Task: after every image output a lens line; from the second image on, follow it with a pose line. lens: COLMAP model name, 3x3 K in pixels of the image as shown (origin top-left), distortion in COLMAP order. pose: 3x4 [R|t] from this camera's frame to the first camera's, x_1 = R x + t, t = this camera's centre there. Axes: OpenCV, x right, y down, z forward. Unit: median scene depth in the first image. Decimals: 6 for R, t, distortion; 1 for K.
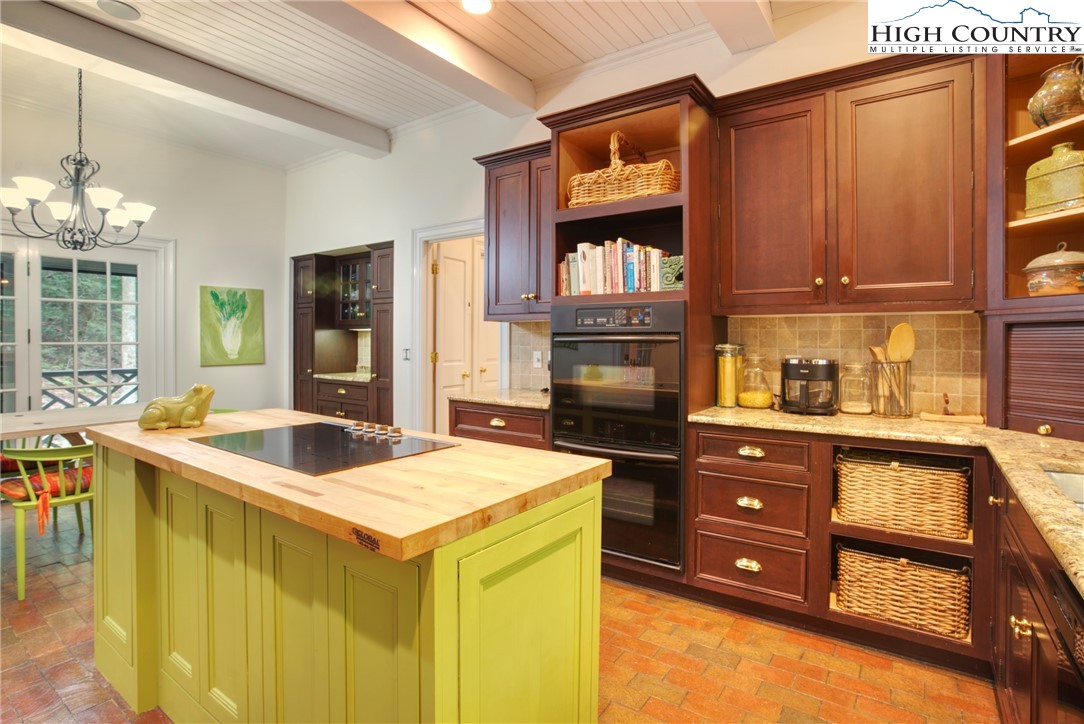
lens RADIAL K [[535.5, 0, 544.7], [0, 535.5, 343.8], [0, 0, 1]] dist [-0.083134, 0.000279]
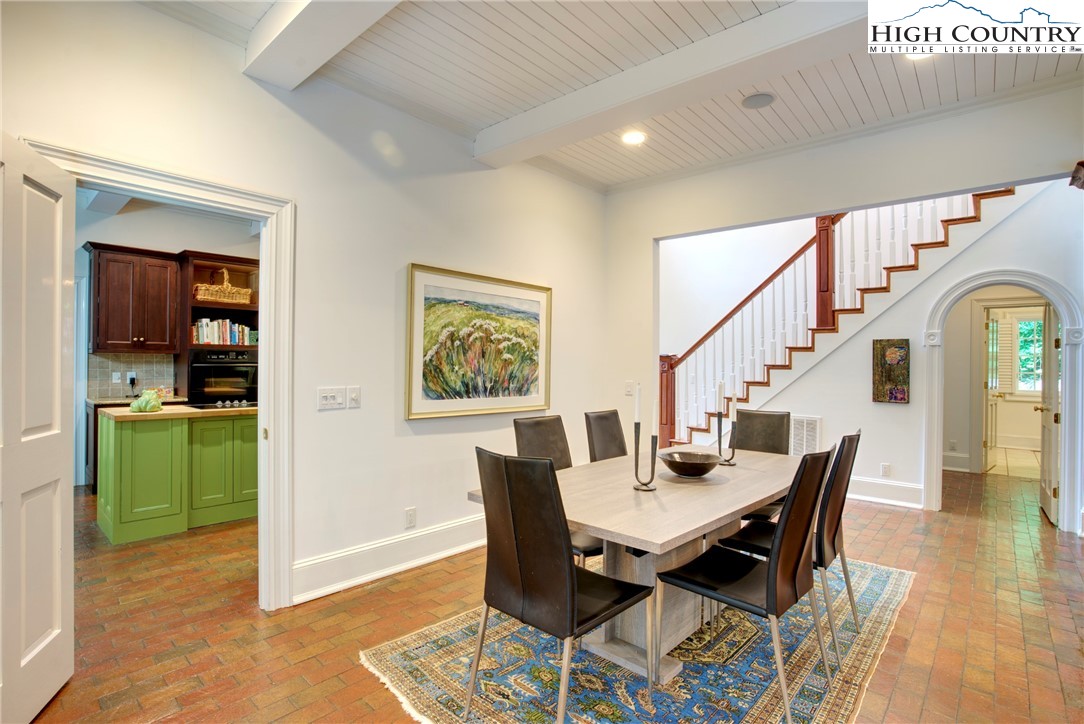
lens RADIAL K [[523.1, 0, 542.0], [0, 523.1, 362.0], [0, 0, 1]] dist [-0.030487, 0.000431]
pose [[0.116195, -0.002125, 0.993224, -1.812427], [-0.006417, 0.999975, 0.002890, -0.037829], [-0.993206, -0.006709, 0.116179, -0.525574]]
